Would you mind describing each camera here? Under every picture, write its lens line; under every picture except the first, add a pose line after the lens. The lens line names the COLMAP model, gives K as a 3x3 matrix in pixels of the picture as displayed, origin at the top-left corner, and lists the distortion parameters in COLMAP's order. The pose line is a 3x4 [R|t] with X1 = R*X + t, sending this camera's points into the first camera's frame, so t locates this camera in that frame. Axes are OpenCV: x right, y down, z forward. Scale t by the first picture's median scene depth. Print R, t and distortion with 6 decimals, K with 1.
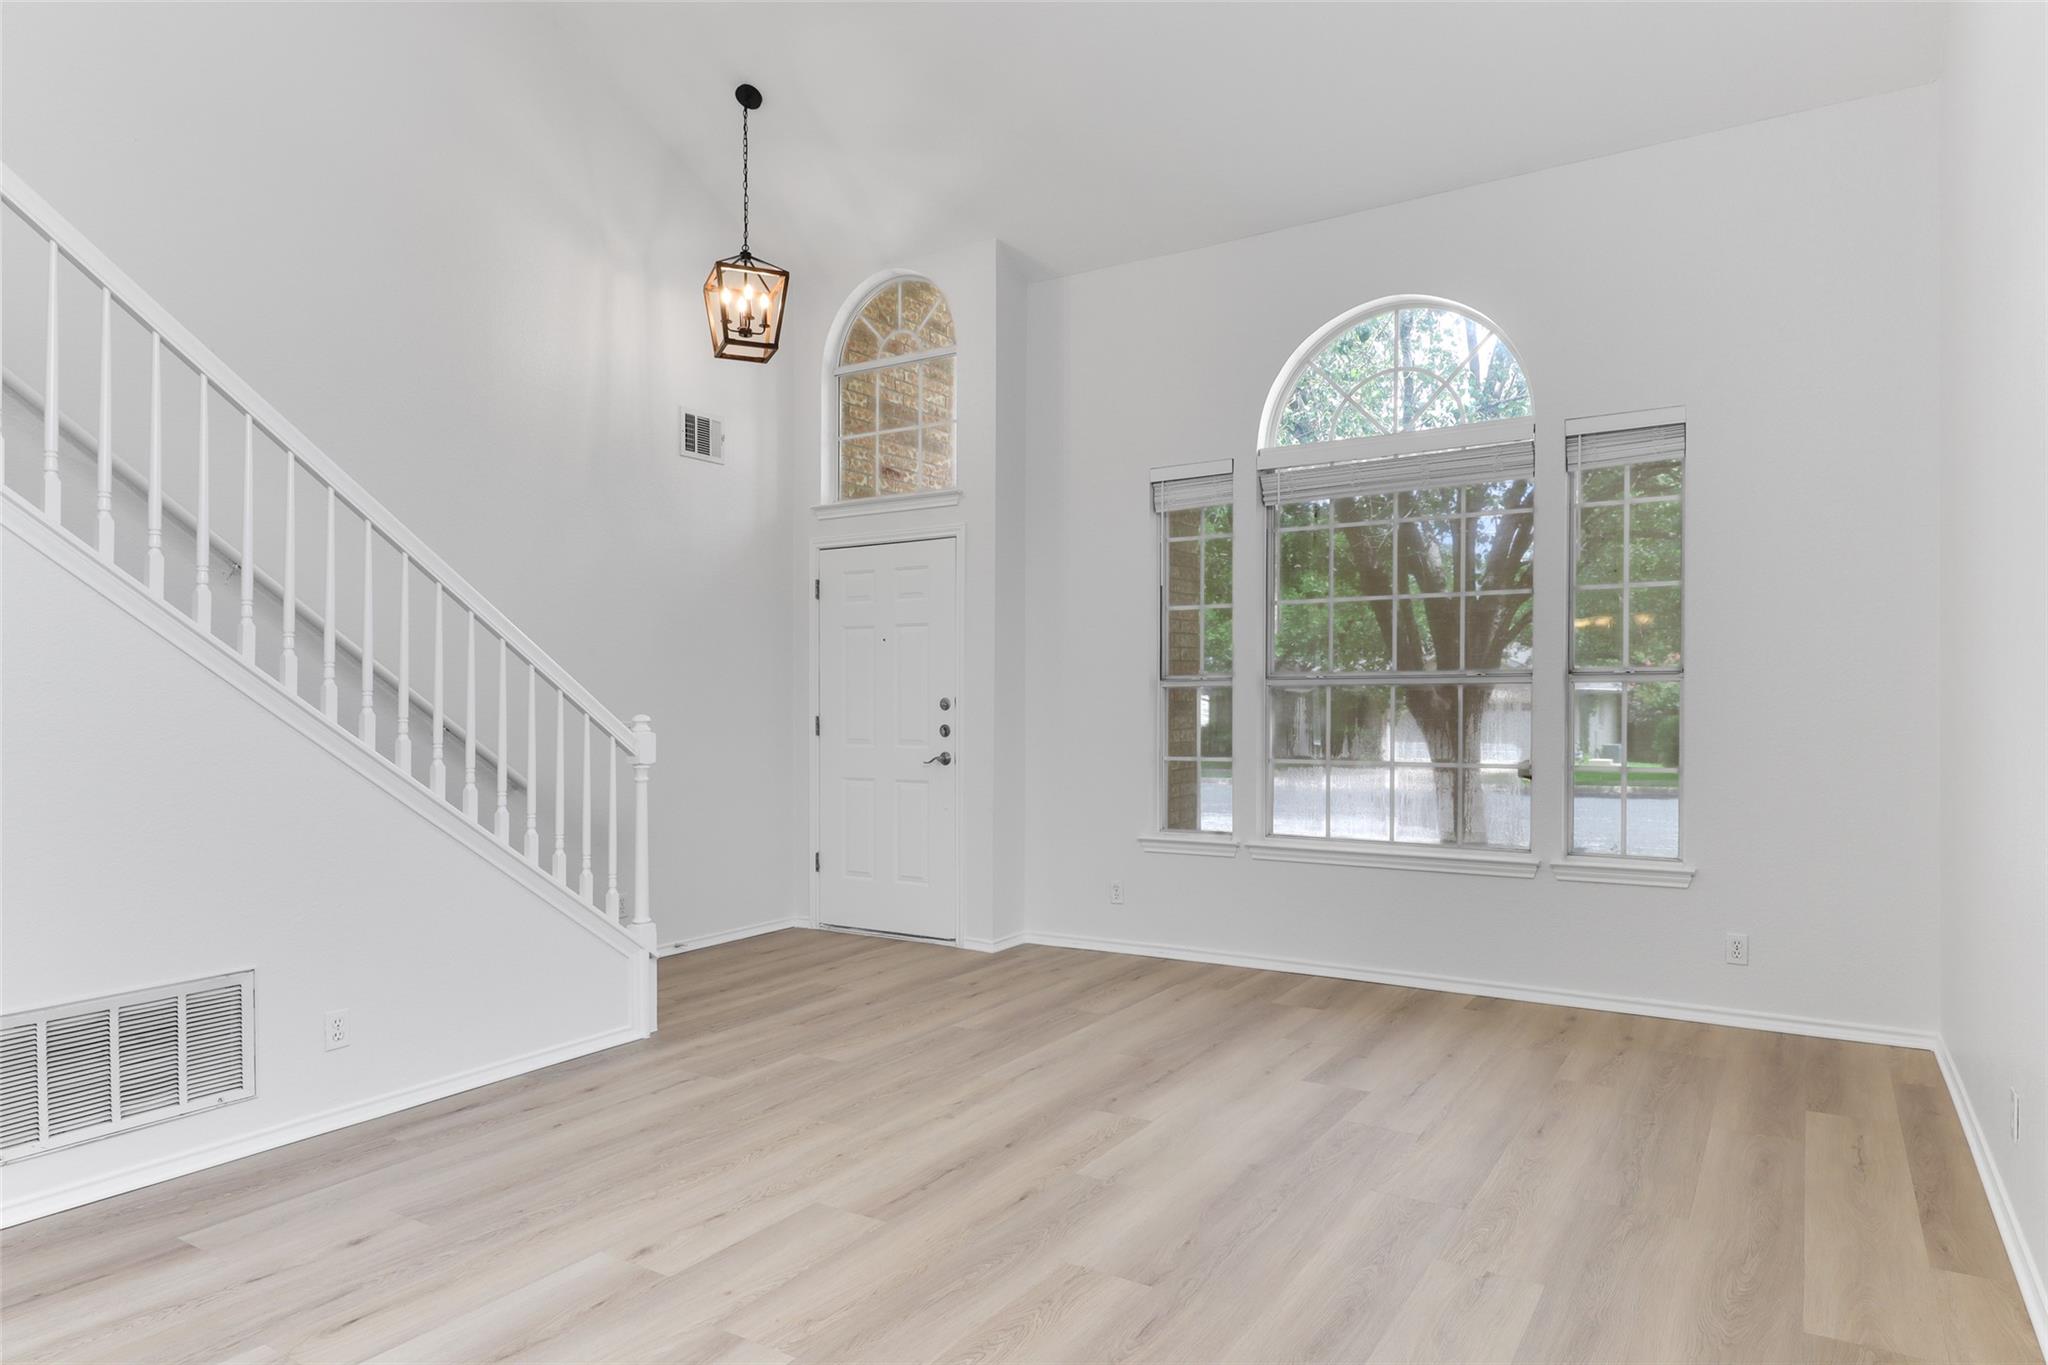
lens RADIAL K [[1231.5, 0, 1024.0], [0, 1231.5, 682.5], [0, 0, 1]] dist [0.004737, 0.000504]
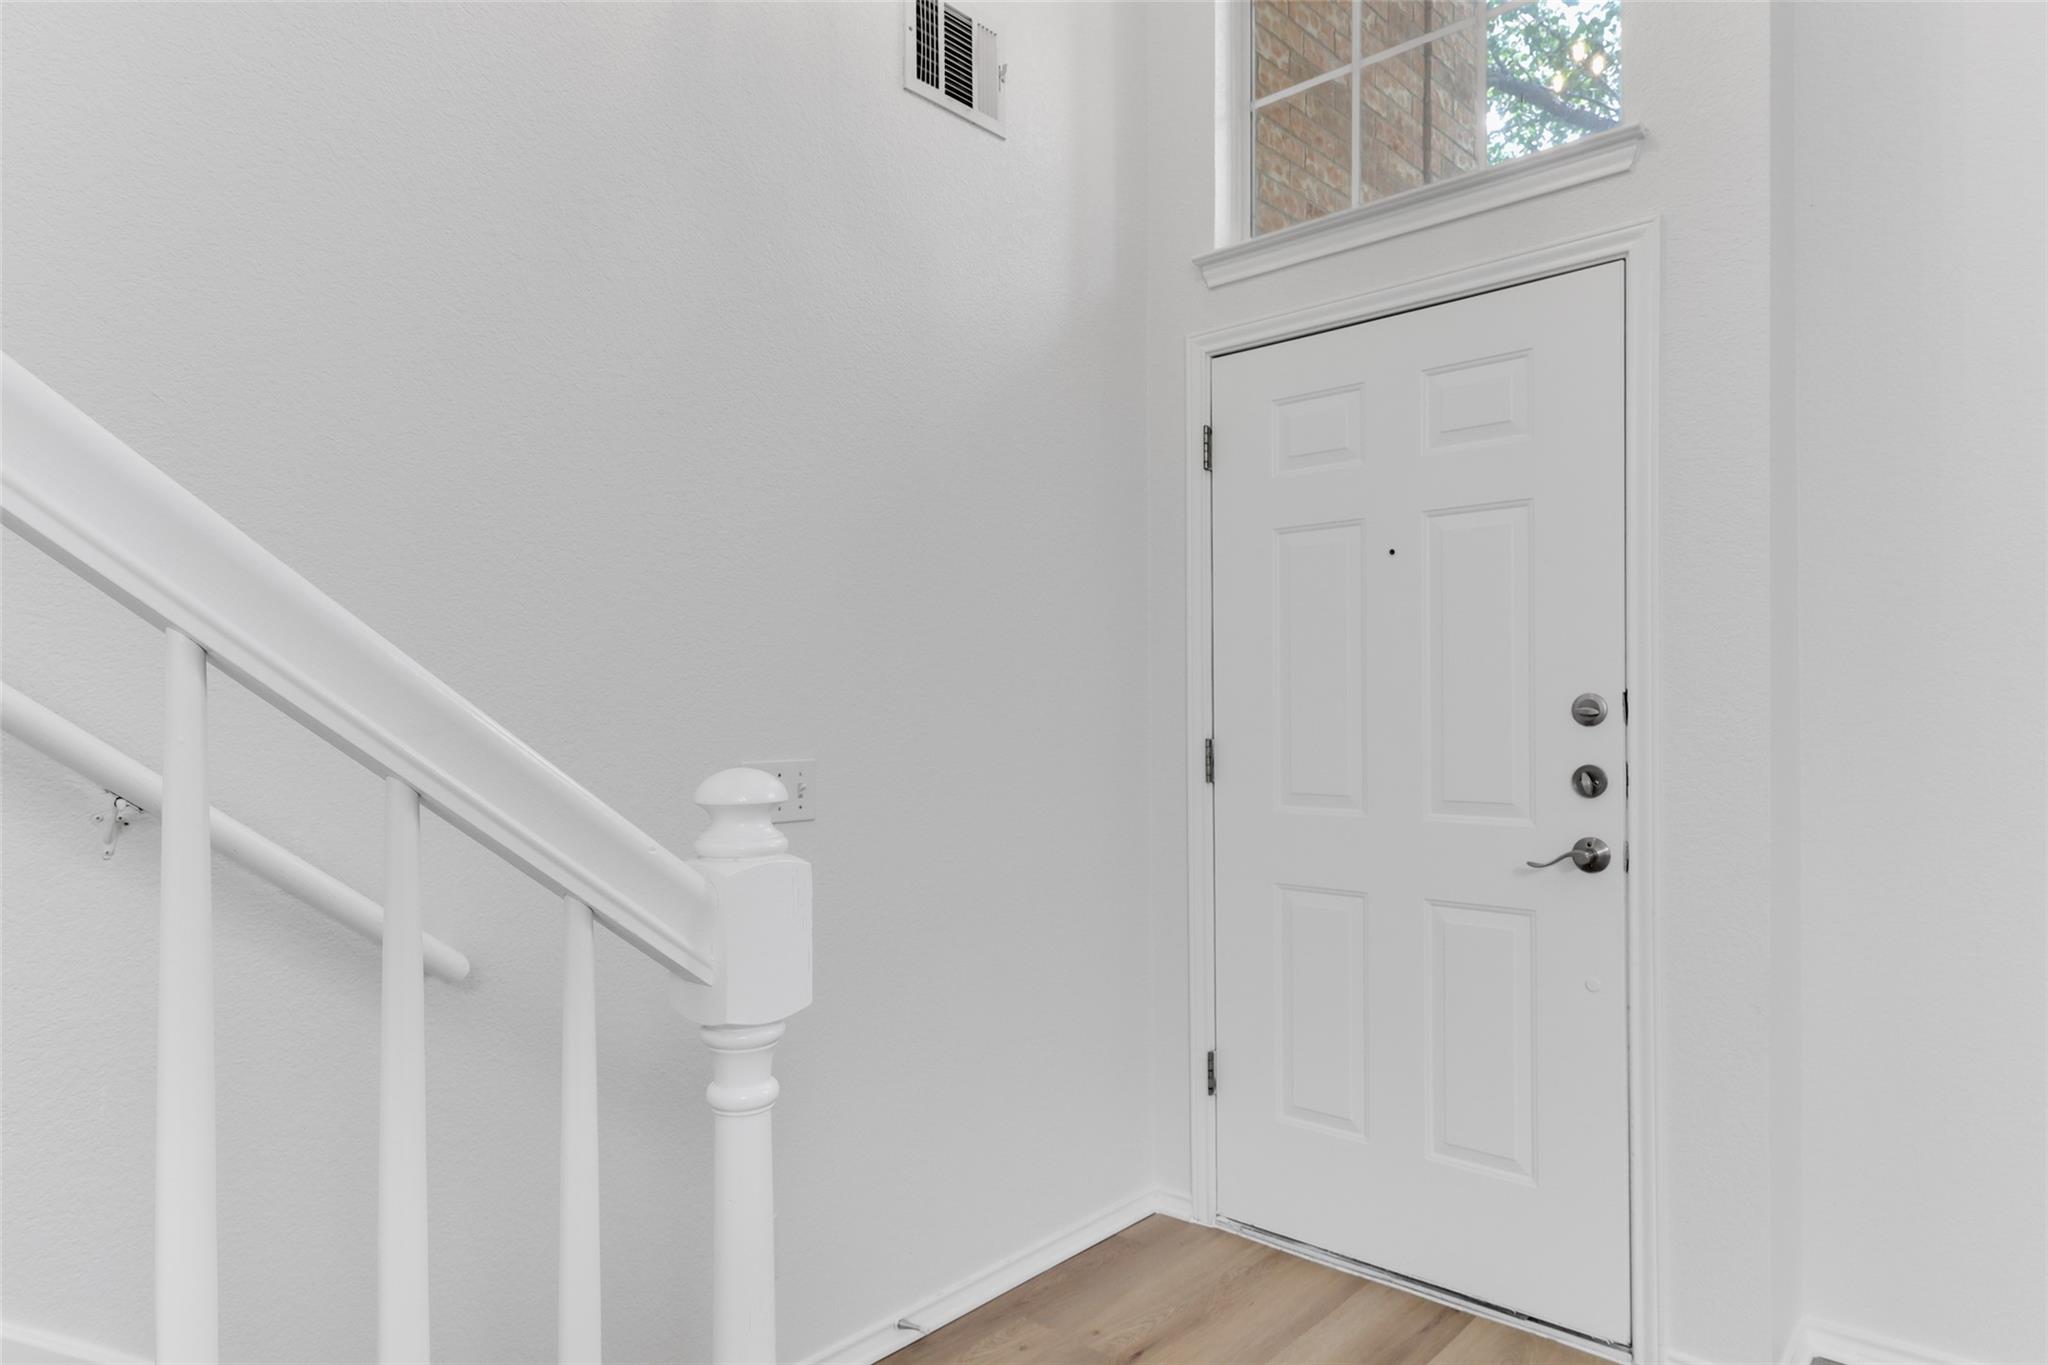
lens RADIAL K [[1231.5, 0, 1024.0], [0, 1231.5, 682.5], [0, 0, 1]] dist [0.004737, 0.000504]
pose [[0.986556, -0.004517, -0.163364, -0.170176], [0.003874, 0.999983, -0.004251, 0.009725], [0.163381, 0.003560, 0.986557, 0.591798]]
